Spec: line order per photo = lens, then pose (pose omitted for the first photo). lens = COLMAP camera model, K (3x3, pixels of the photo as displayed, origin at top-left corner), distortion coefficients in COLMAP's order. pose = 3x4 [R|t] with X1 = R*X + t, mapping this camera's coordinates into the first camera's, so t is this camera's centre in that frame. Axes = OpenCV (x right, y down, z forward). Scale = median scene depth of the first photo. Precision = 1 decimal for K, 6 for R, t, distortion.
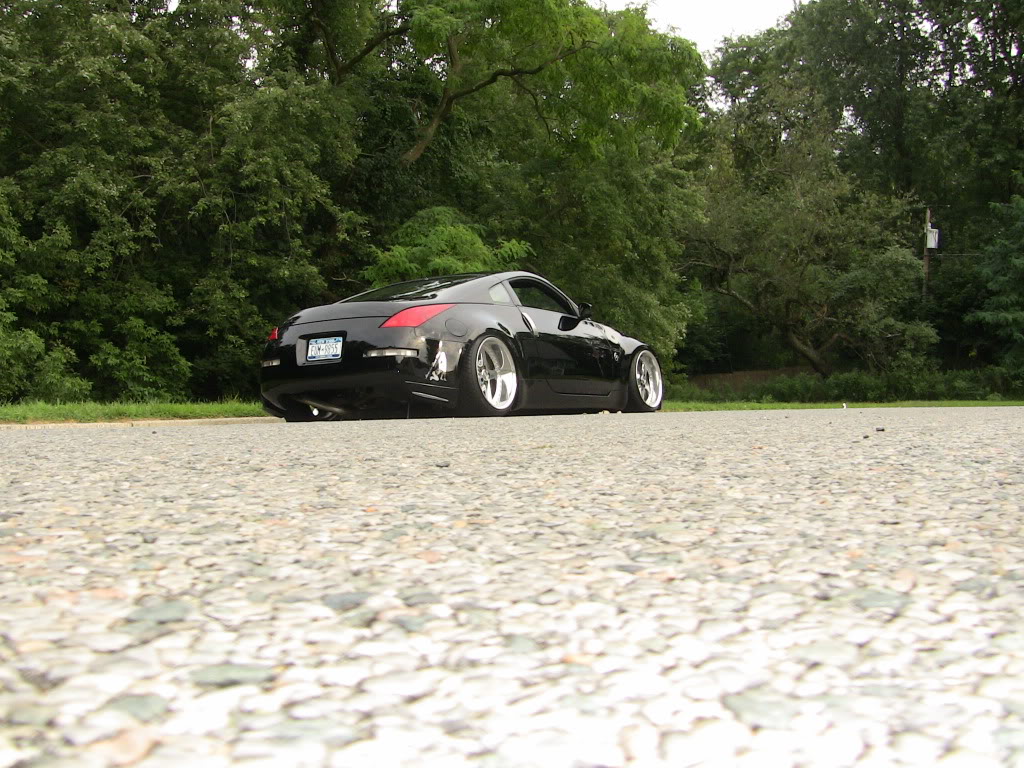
lens RADIAL K [[1195.1, 0, 488.4], [0, 1195.1, 387.1], [0, 0, 1]] dist [-0.221355, 0.318447]
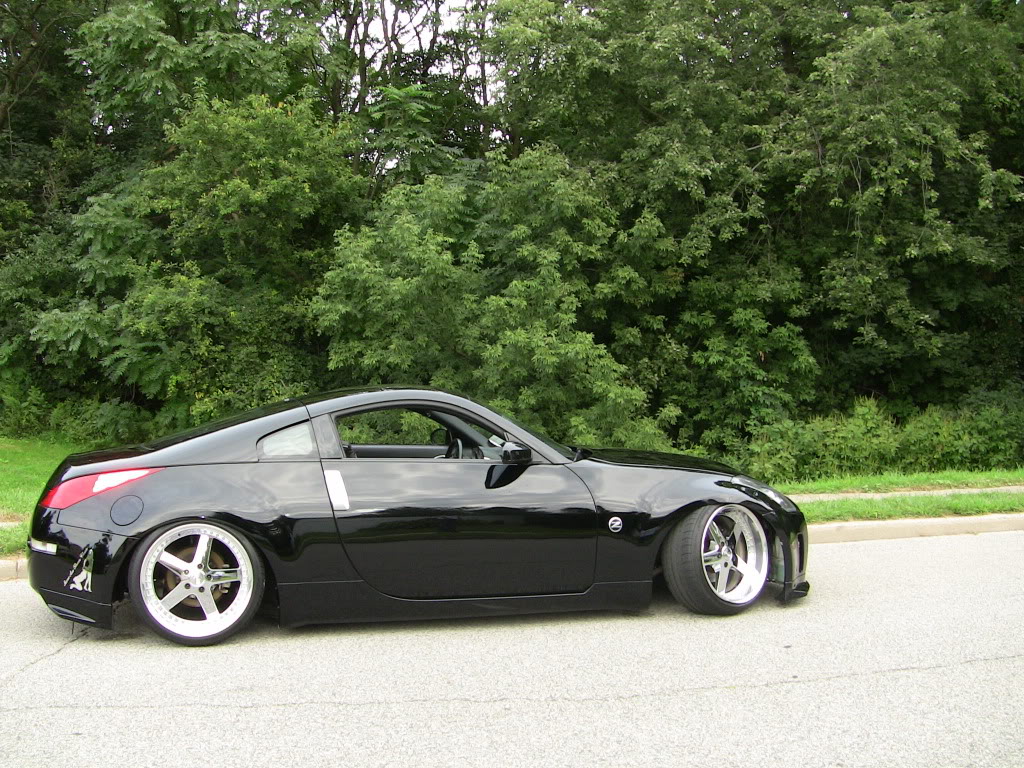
lens RADIAL K [[1195.1, 0, 488.4], [0, 1195.1, 387.1], [0, 0, 1]] dist [-0.221355, 0.318447]
pose [[0.718188, 0.033656, -0.695035, 0.184675], [0.005015, 0.998553, 0.053536, -0.049437], [0.695831, -0.041935, 0.716980, 0.222536]]
